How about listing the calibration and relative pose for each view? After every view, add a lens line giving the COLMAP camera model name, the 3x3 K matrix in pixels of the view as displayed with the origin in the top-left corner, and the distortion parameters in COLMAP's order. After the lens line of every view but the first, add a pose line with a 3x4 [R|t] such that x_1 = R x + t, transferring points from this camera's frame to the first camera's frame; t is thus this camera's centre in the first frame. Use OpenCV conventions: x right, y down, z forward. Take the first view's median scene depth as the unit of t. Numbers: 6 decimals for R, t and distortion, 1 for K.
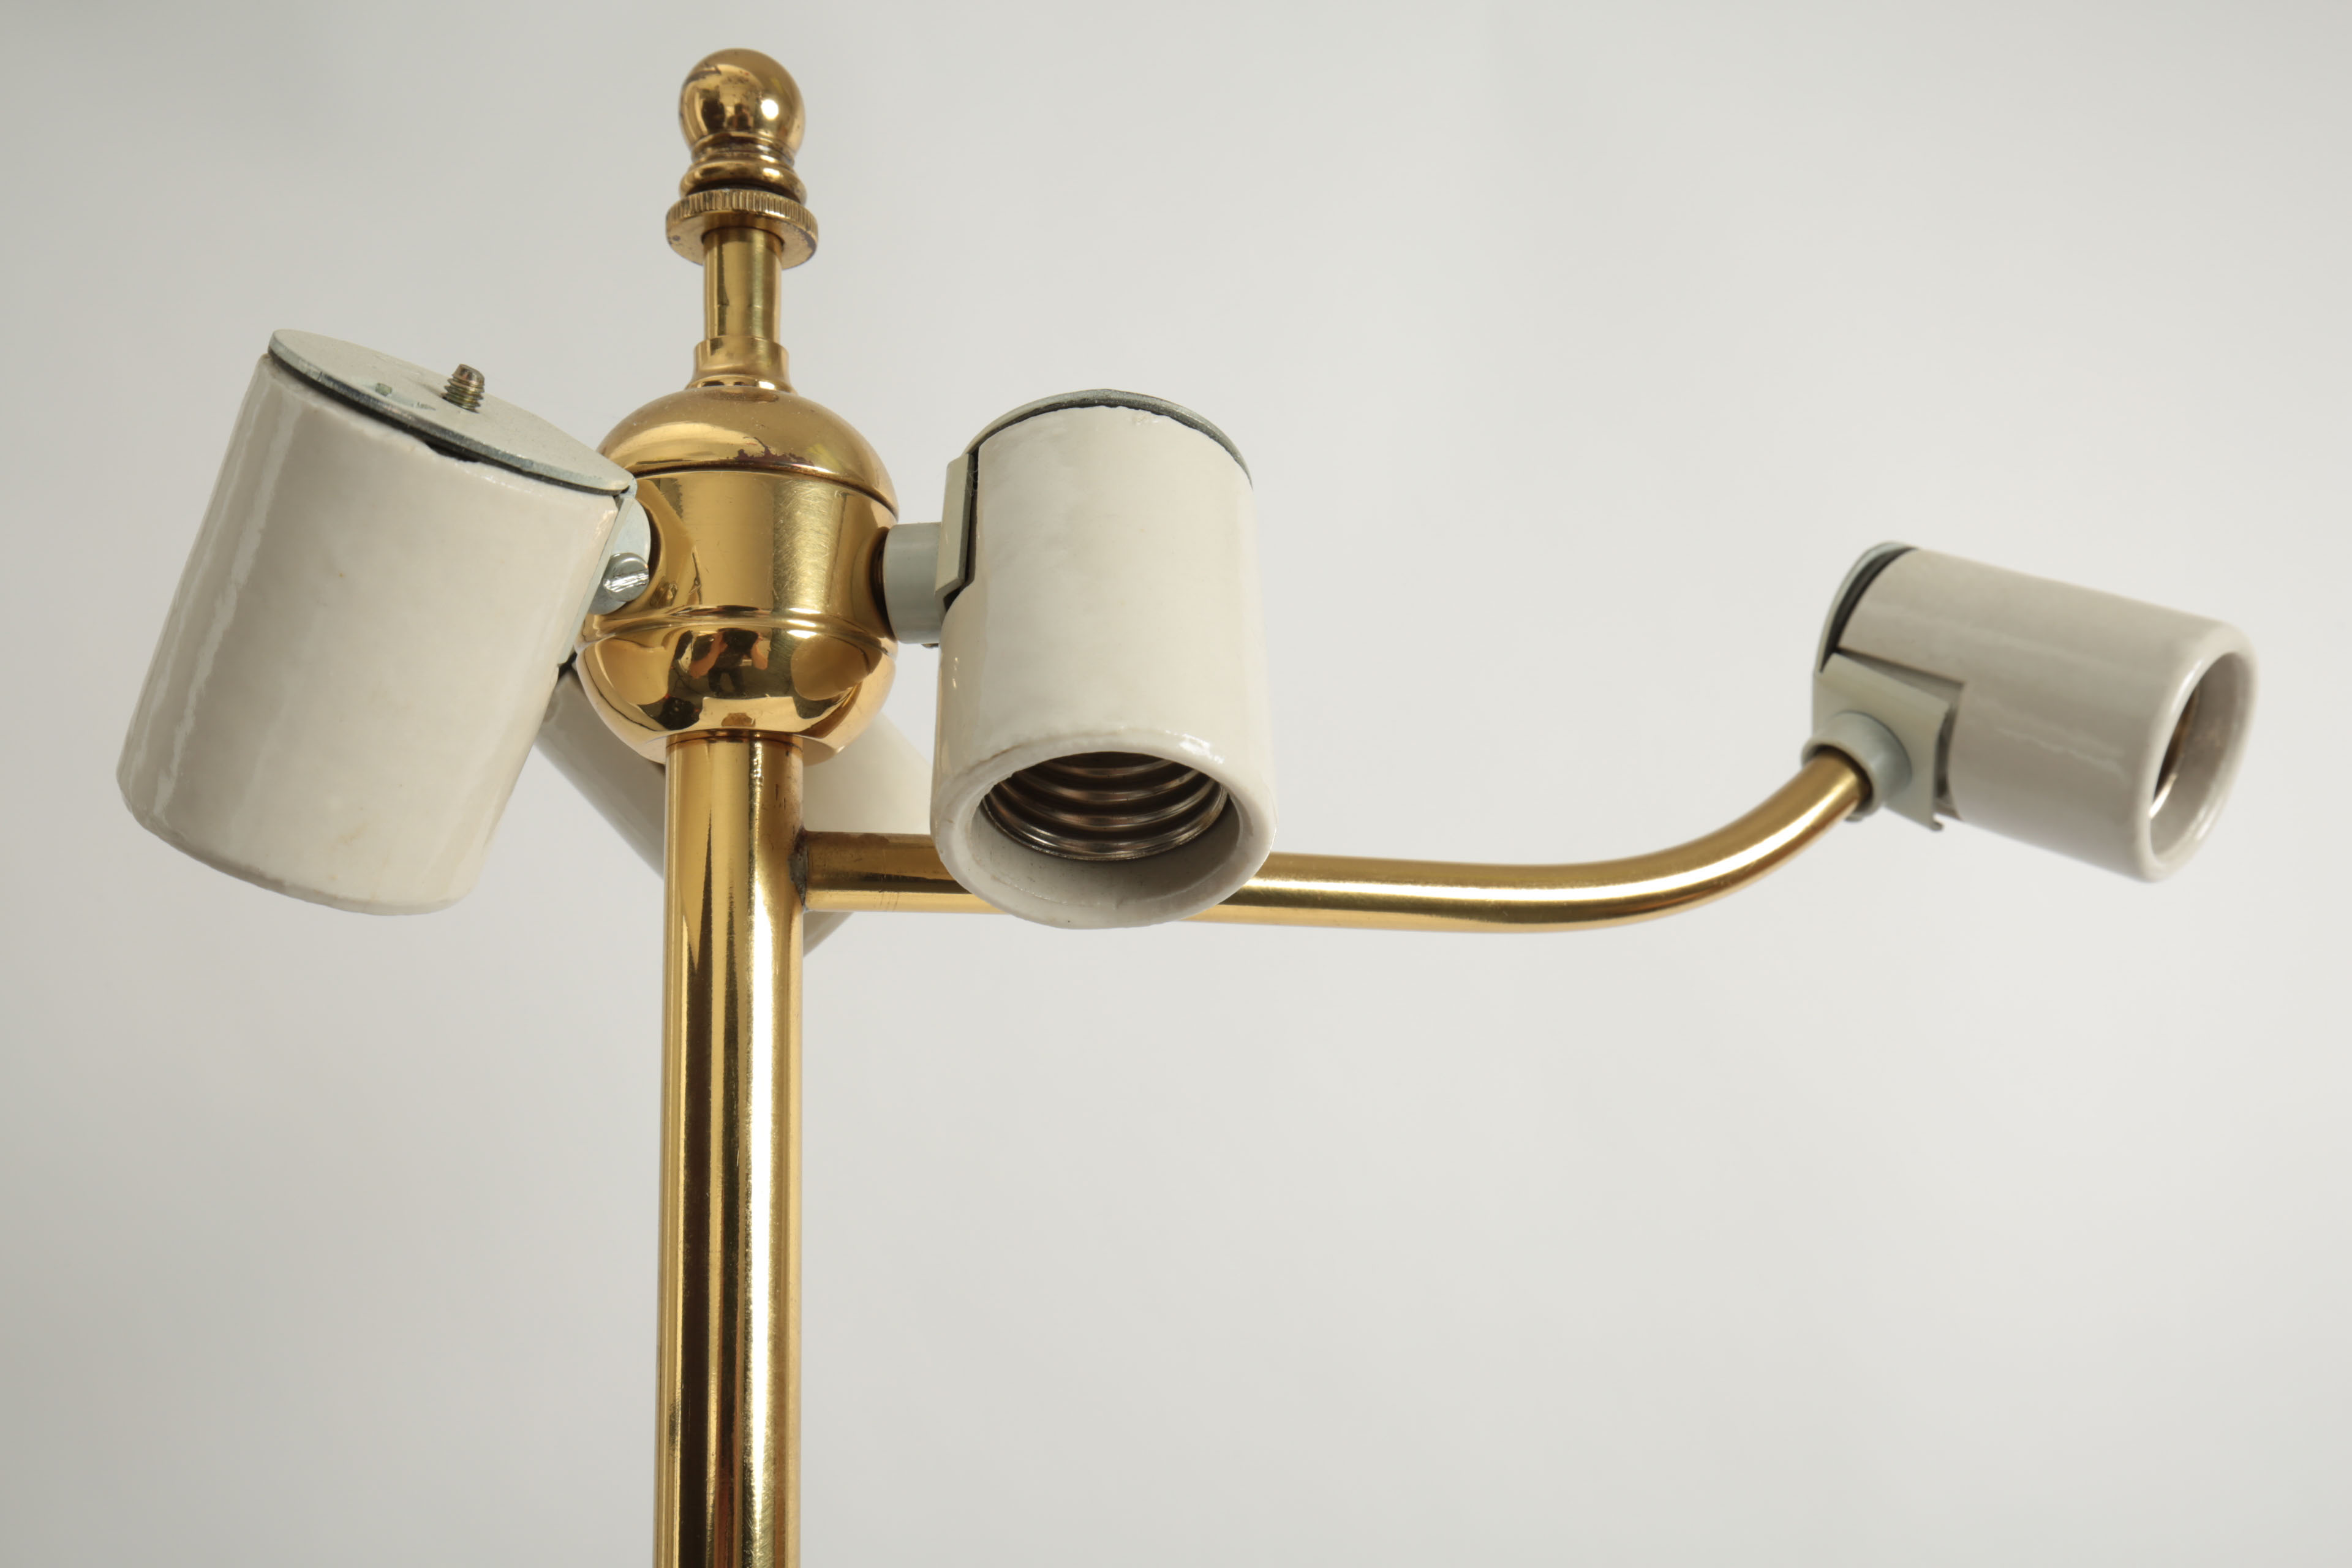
lens RADIAL K [[2096.7, 0, 1176.0], [0, 2096.7, 784.0], [0, 0, 1]] dist [0.096906, 0.002785]
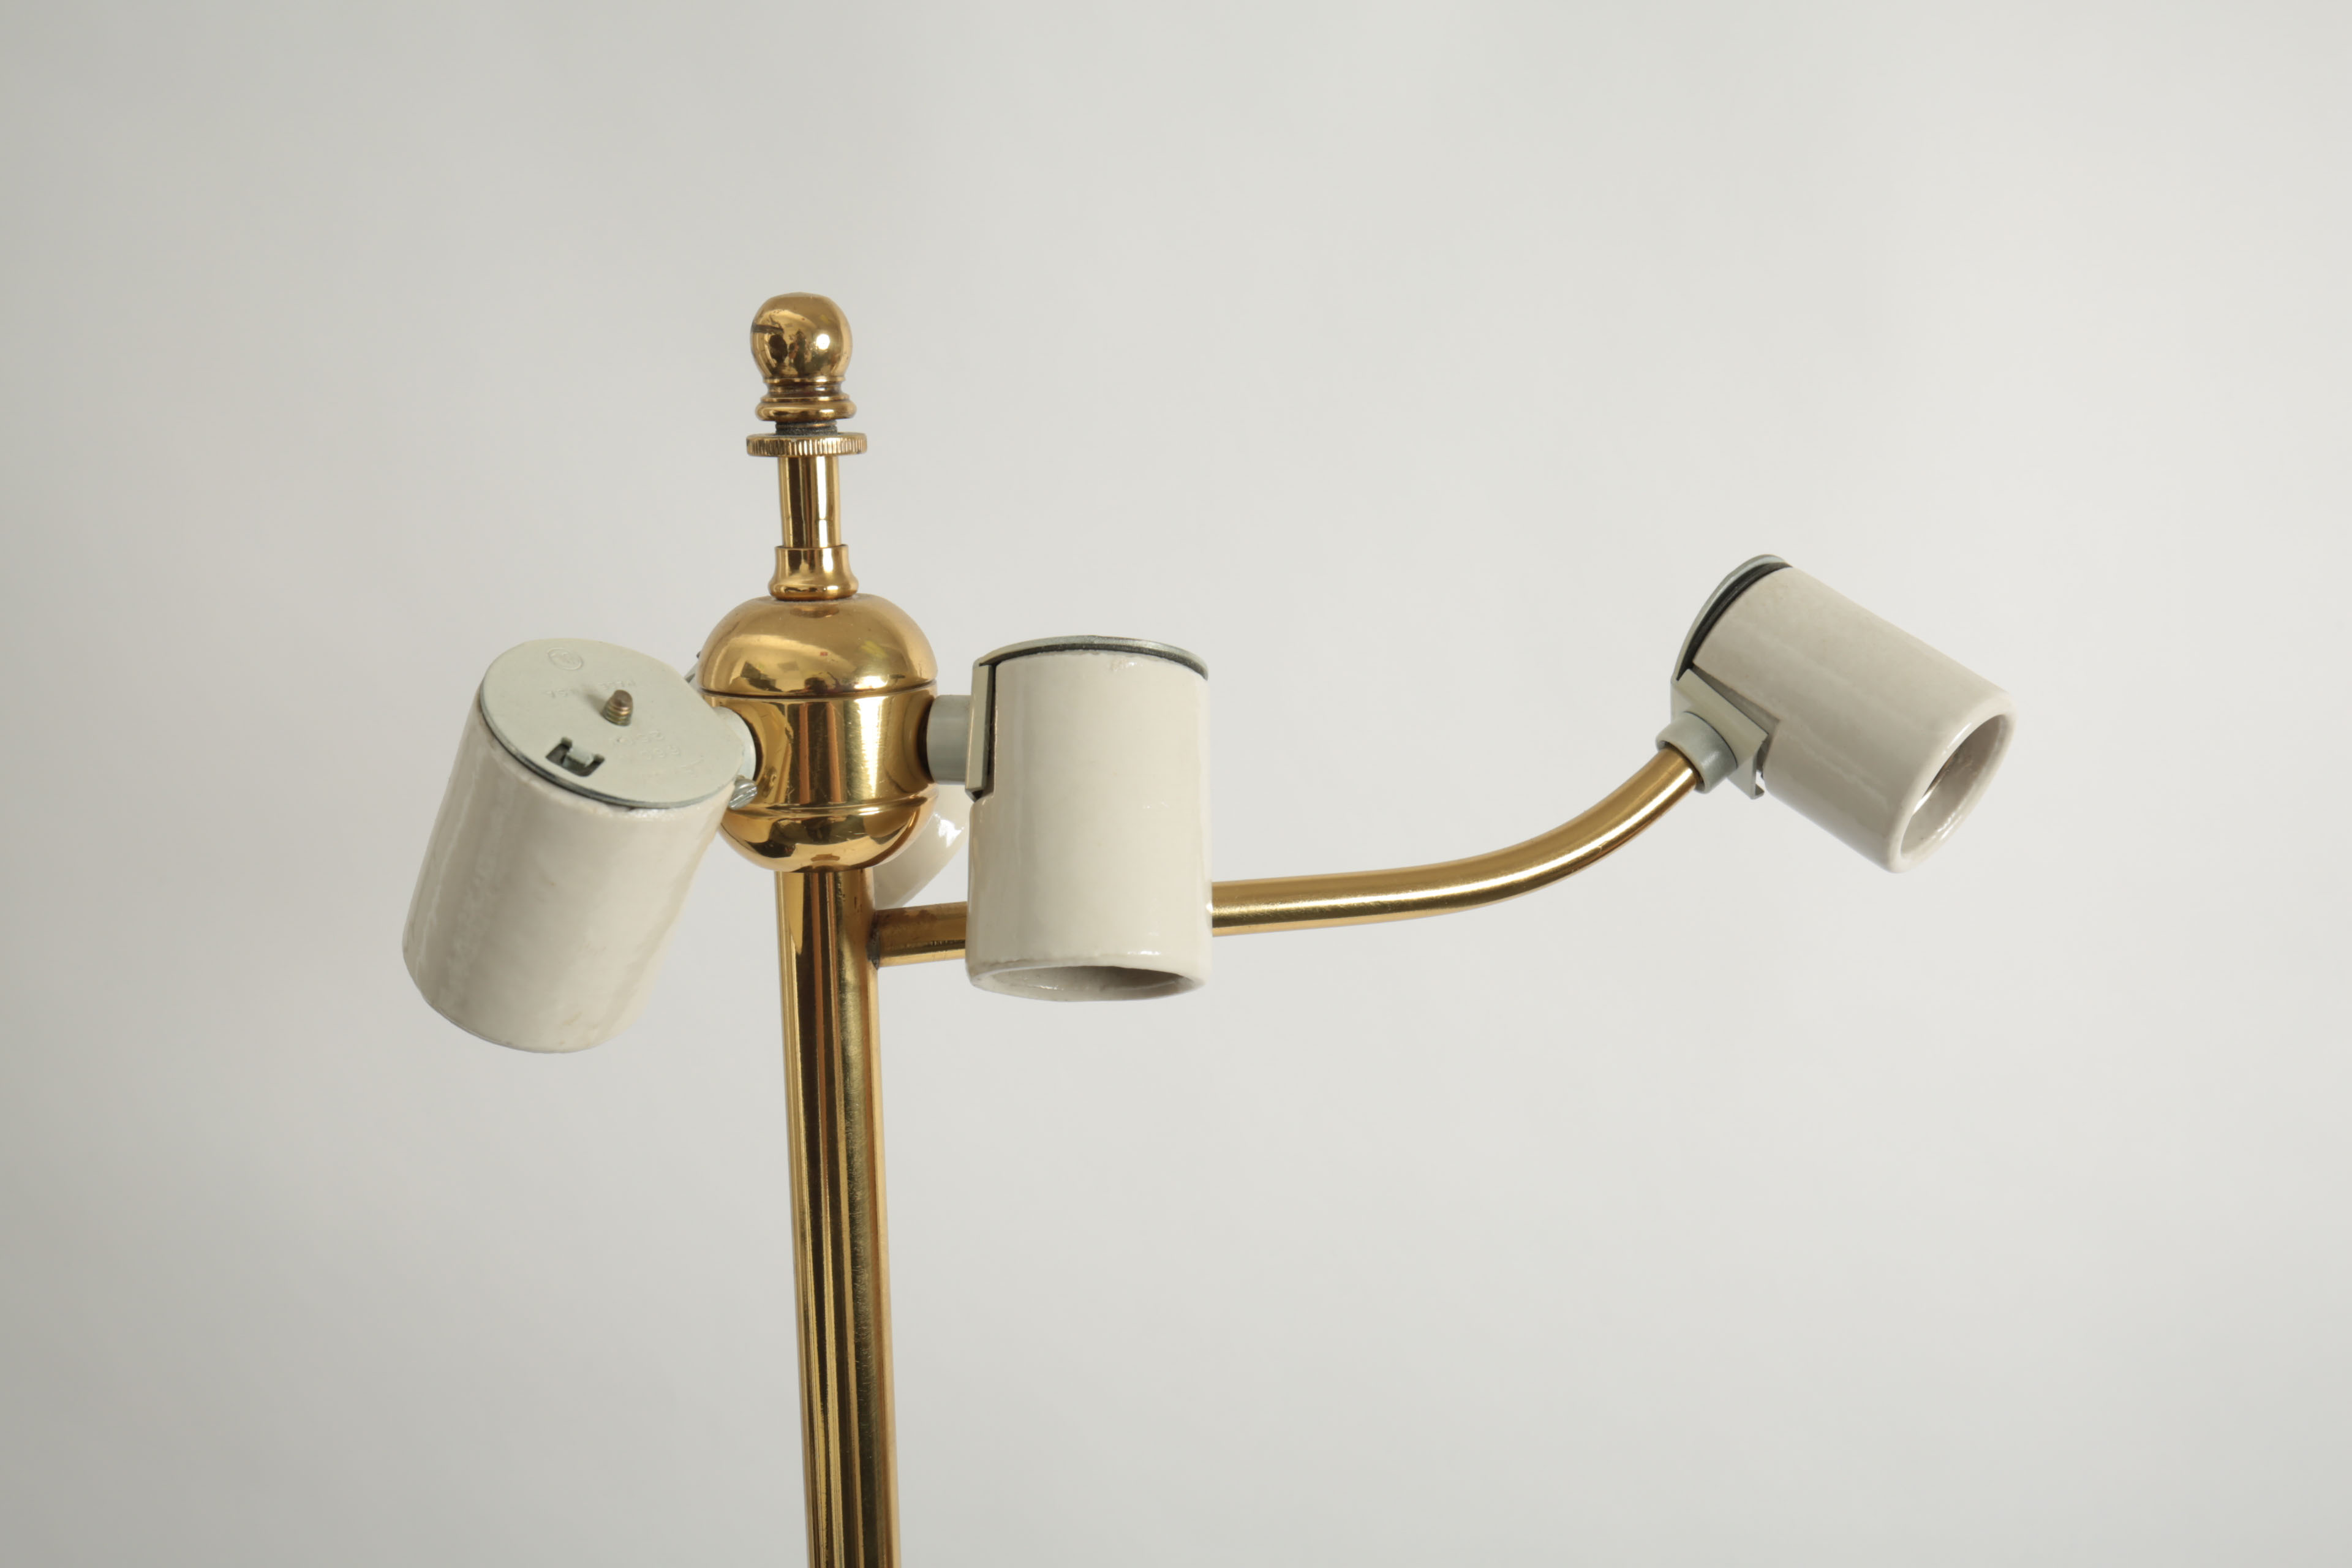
lens RADIAL K [[2096.7, 0, 1176.0], [0, 2096.7, 784.0], [0, 0, 1]] dist [0.096906, 0.002785]
pose [[0.999405, 0.021178, -0.027216, 0.053903], [-0.009390, 0.926510, 0.376152, -0.565860], [0.033182, -0.375673, 0.926158, -0.229530]]
